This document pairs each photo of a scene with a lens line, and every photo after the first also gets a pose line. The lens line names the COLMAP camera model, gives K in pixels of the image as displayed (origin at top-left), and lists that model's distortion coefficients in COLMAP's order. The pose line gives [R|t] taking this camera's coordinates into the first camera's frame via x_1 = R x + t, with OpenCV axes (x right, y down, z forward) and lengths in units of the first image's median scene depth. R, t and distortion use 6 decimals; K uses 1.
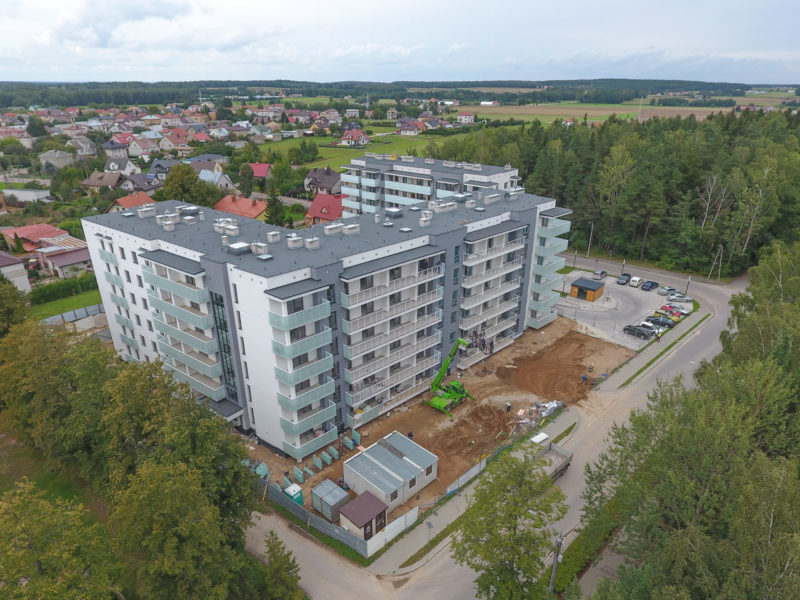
lens RADIAL K [[506.8, 0, 400.5], [0, 506.8, 320.5], [0, 0, 1]] dist [0.004561, -0.000392]
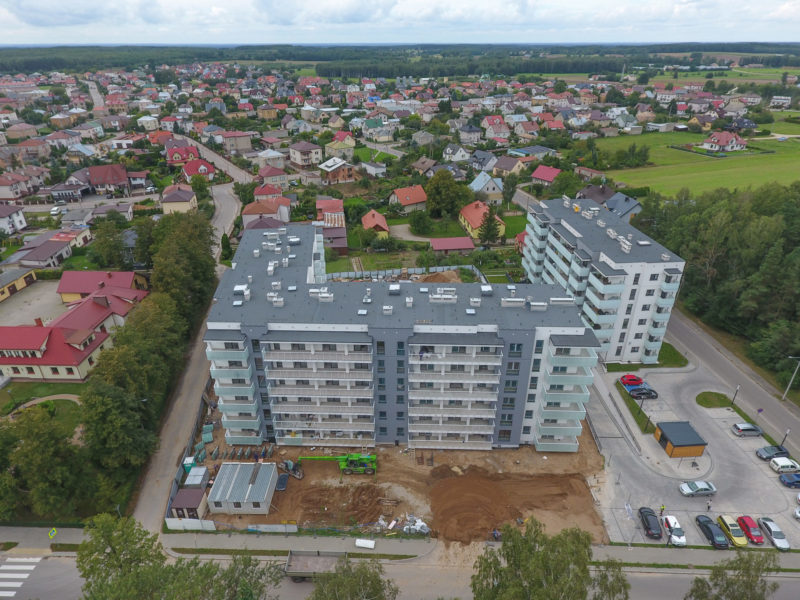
lens RADIAL K [[483.2, 0, 400.0], [0, 483.2, 300.0], [0, 0, 1]] dist [0.002539, -0.000210]
pose [[0.697966, 0.330751, -0.635175, 0.549560], [-0.299652, 0.940460, 0.160446, -0.296278], [0.650424, 0.078346, 0.755520, 0.168816]]
